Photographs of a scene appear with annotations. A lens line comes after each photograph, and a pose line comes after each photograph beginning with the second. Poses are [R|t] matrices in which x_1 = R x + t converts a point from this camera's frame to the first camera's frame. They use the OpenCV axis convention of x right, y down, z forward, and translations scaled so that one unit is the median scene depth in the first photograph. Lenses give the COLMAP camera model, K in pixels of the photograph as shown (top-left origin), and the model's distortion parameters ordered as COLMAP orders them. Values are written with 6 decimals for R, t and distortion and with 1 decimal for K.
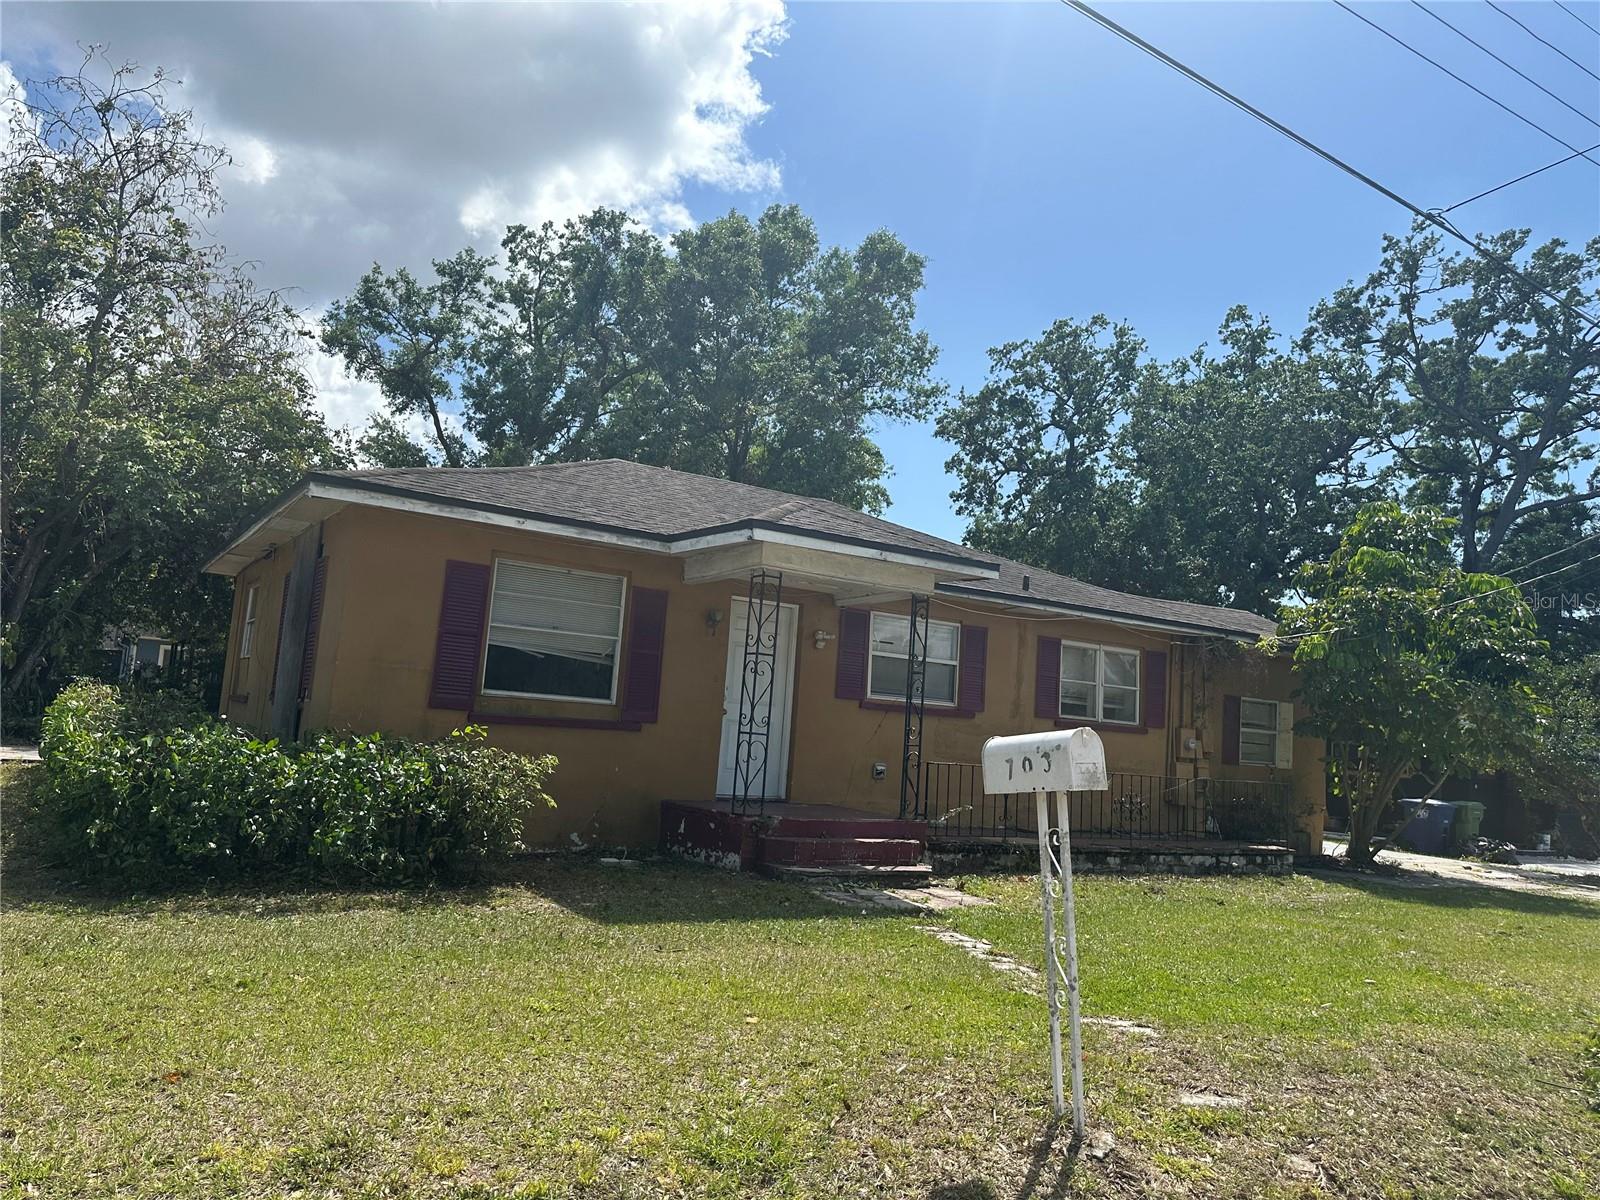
lens RADIAL K [[1124.4, 0, 800.0], [0, 1124.4, 600.0], [0, 0, 1]] dist [-0.006989, -0.001855]
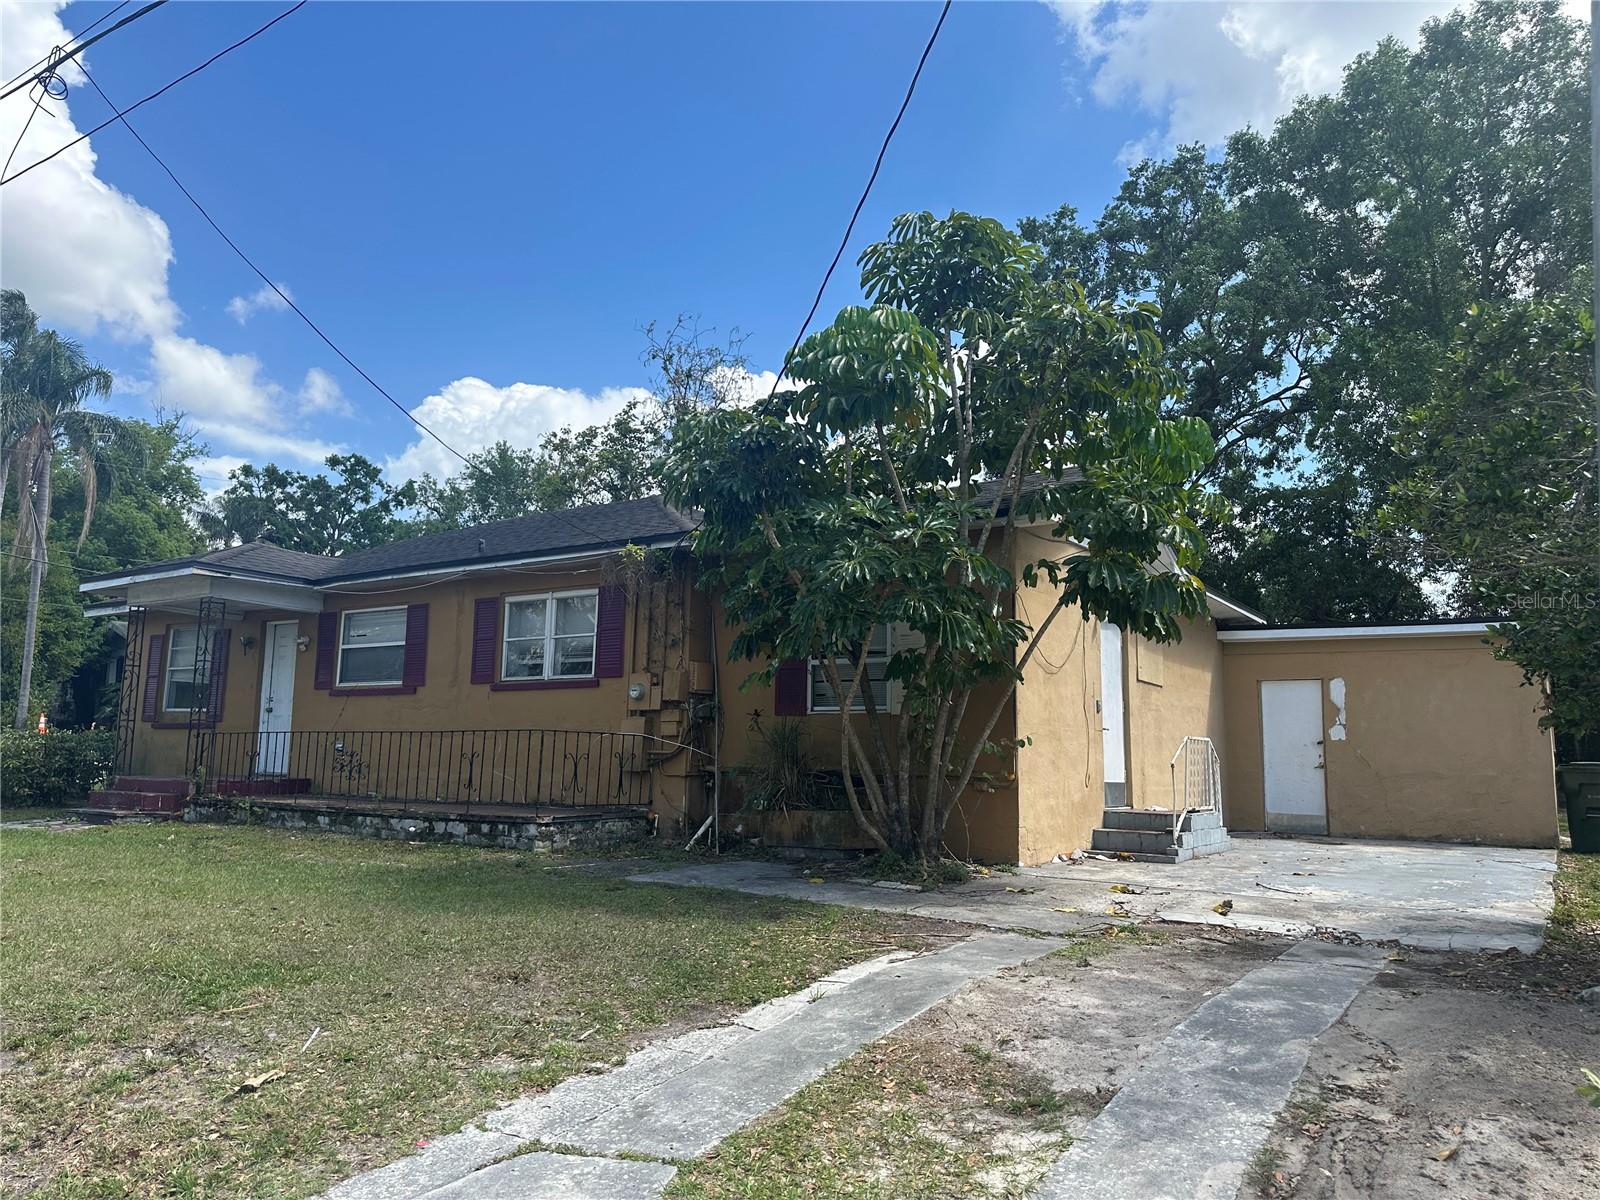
lens RADIAL K [[1109.0, 0, 889.0], [0, 1109.0, 600.4], [0, 0, 1]] dist [-0.001930, -0.000758]
pose [[0.458708, -0.188666, -0.868327, 0.451806], [0.130781, 0.980892, -0.144036, 0.081202], [0.878910, -0.047491, 0.474617, 0.322372]]
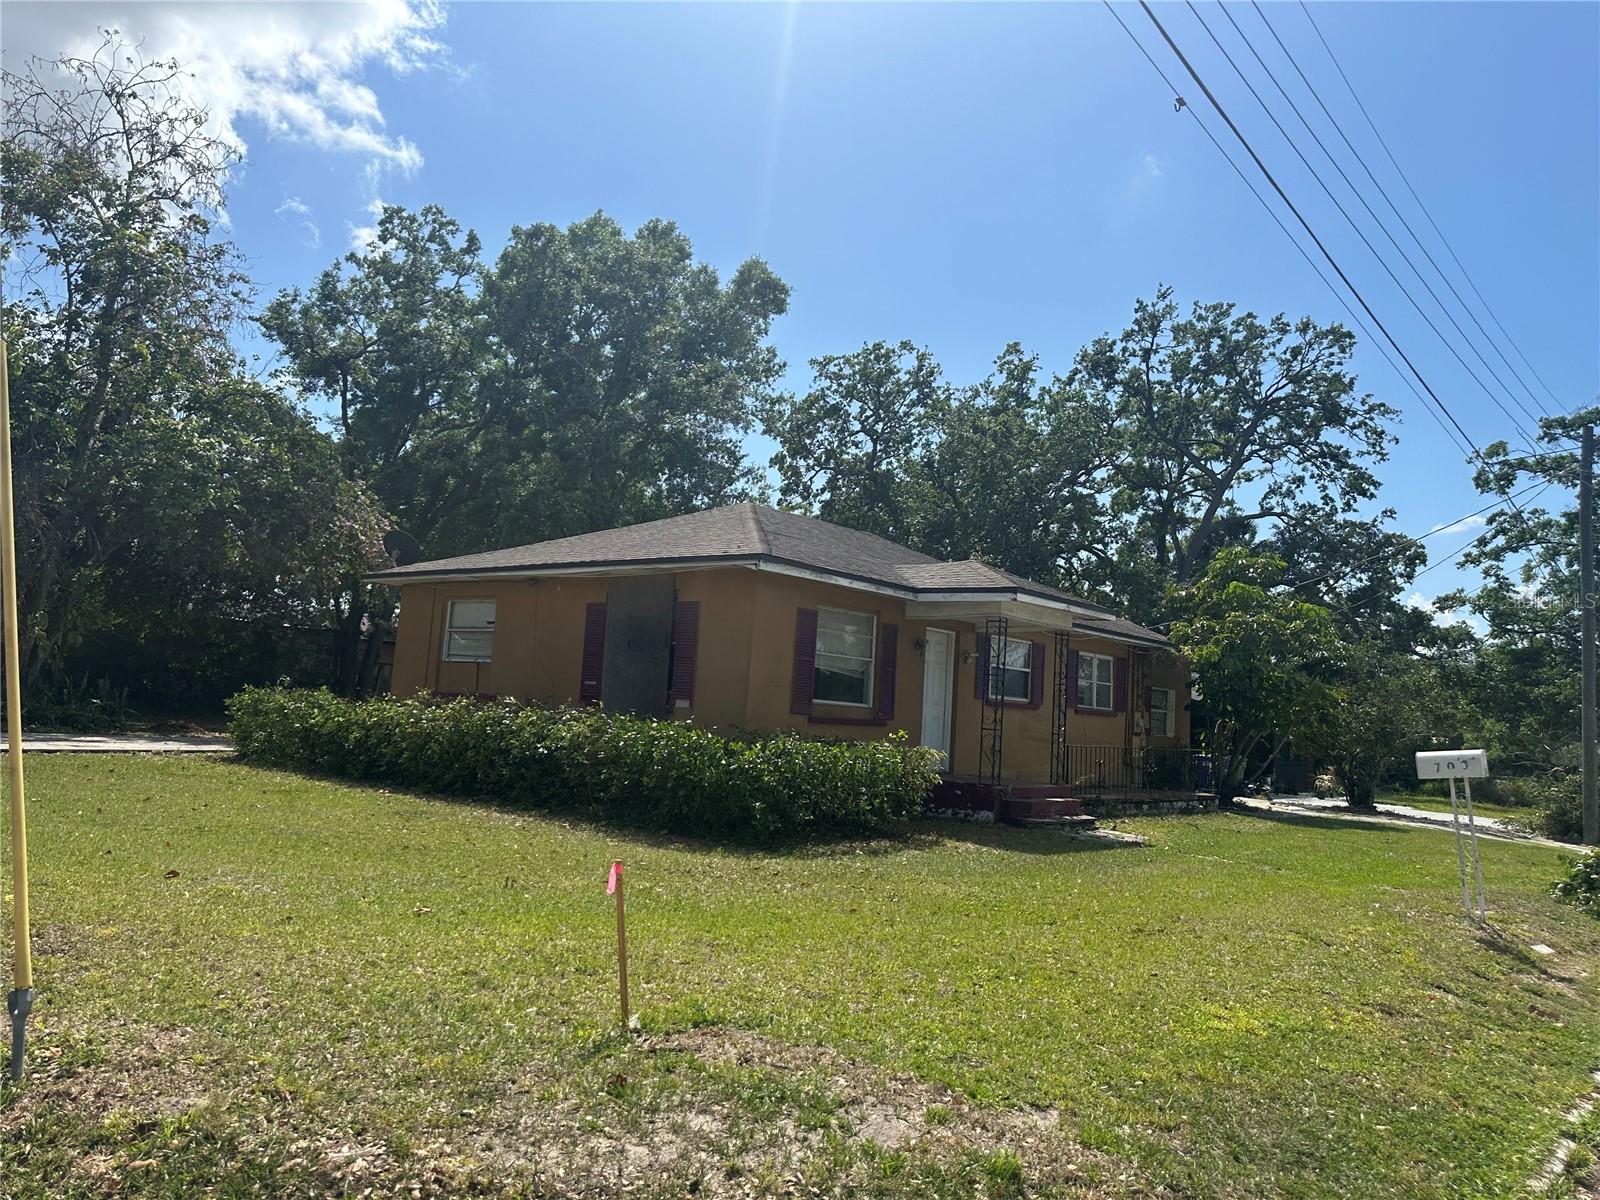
lens RADIAL K [[1110.6, 0, 800.0], [0, 1110.6, 600.0], [0, 0, 1]] dist [0.044921, -0.002471]
pose [[0.954416, 0.018173, 0.297926, -0.195128], [-0.029874, 0.998949, 0.034766, -0.025210], [-0.296981, -0.042081, 0.953956, -0.082887]]
